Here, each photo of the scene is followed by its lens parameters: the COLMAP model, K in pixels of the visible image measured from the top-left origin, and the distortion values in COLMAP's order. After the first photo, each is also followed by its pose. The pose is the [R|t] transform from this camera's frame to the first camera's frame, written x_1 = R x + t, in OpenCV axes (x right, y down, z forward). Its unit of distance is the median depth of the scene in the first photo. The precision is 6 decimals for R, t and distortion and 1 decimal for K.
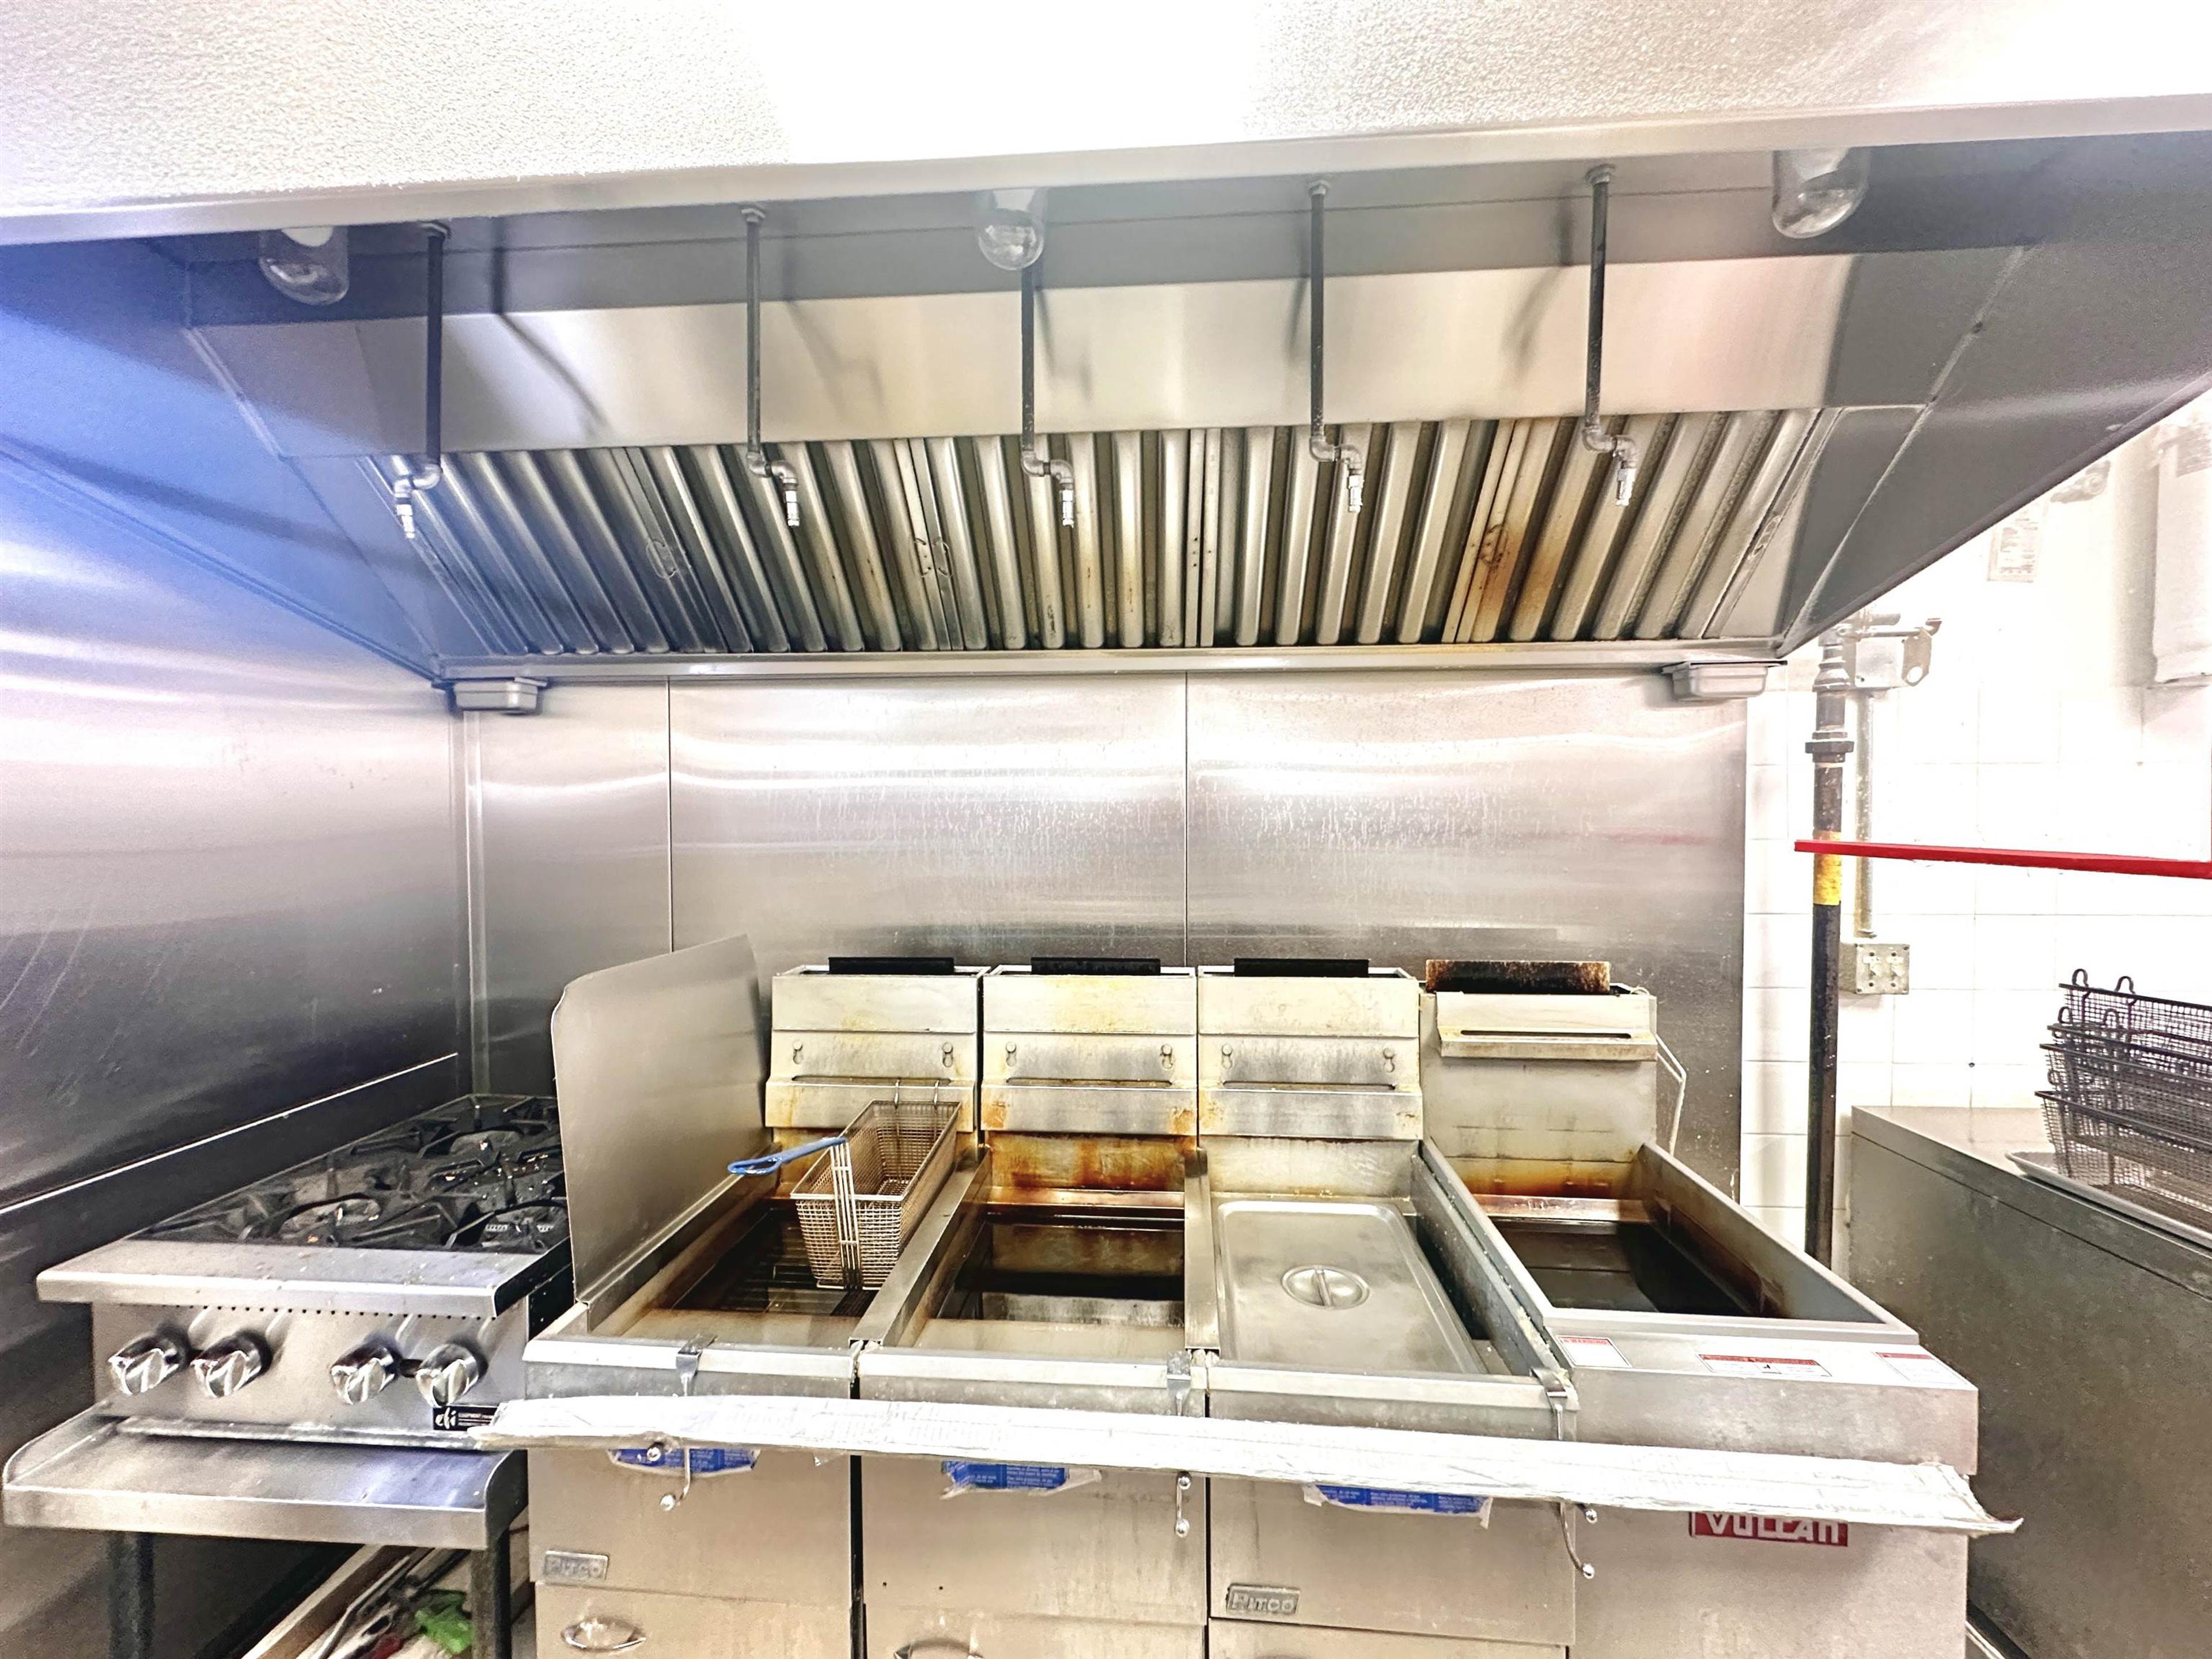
lens RADIAL K [[897.2, 0, 1106.0], [0, 897.2, 829.5], [0, 0, 1]] dist [-0.005872, 0.000546]
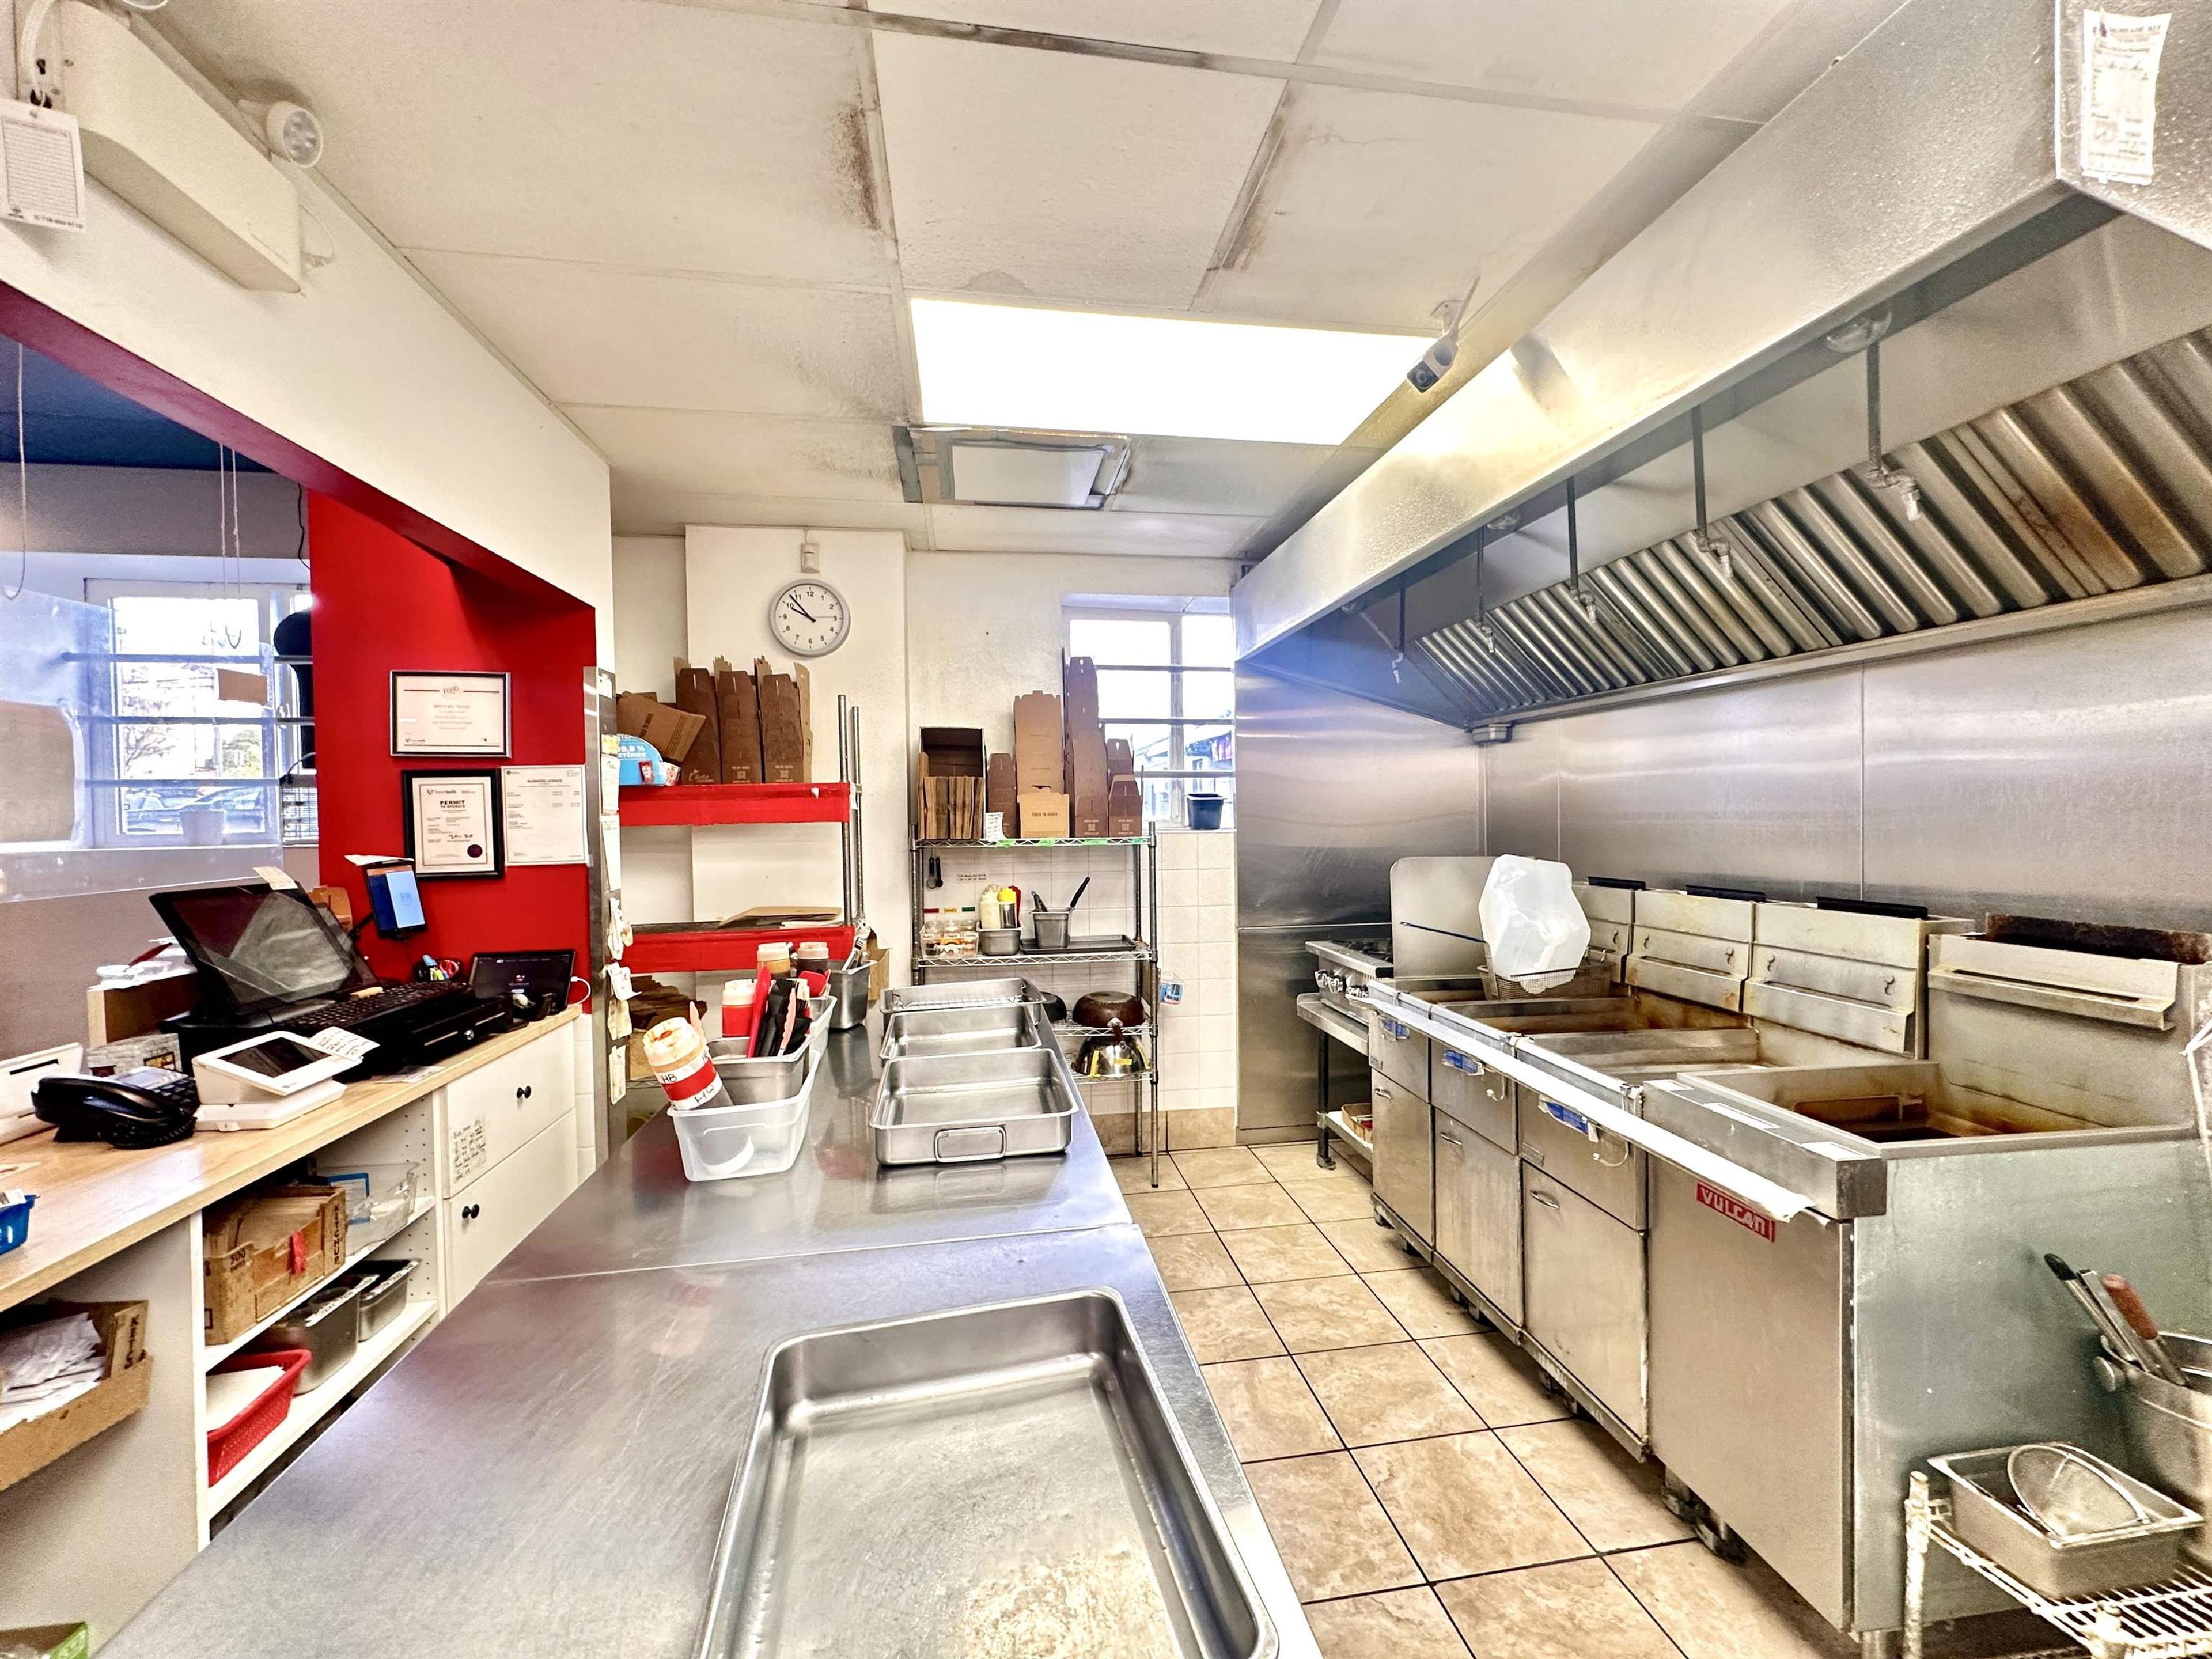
lens RADIAL K [[875.7, 0, 1110.8], [0, 875.7, 823.9], [0, 0, 1]] dist [-0.009644, 0.001107]
pose [[0.228875, 0.010946, -0.973394, 1.086155], [-0.010573, 0.999906, 0.008758, 0.040420], [0.973398, 0.008287, 0.228969, -0.246531]]
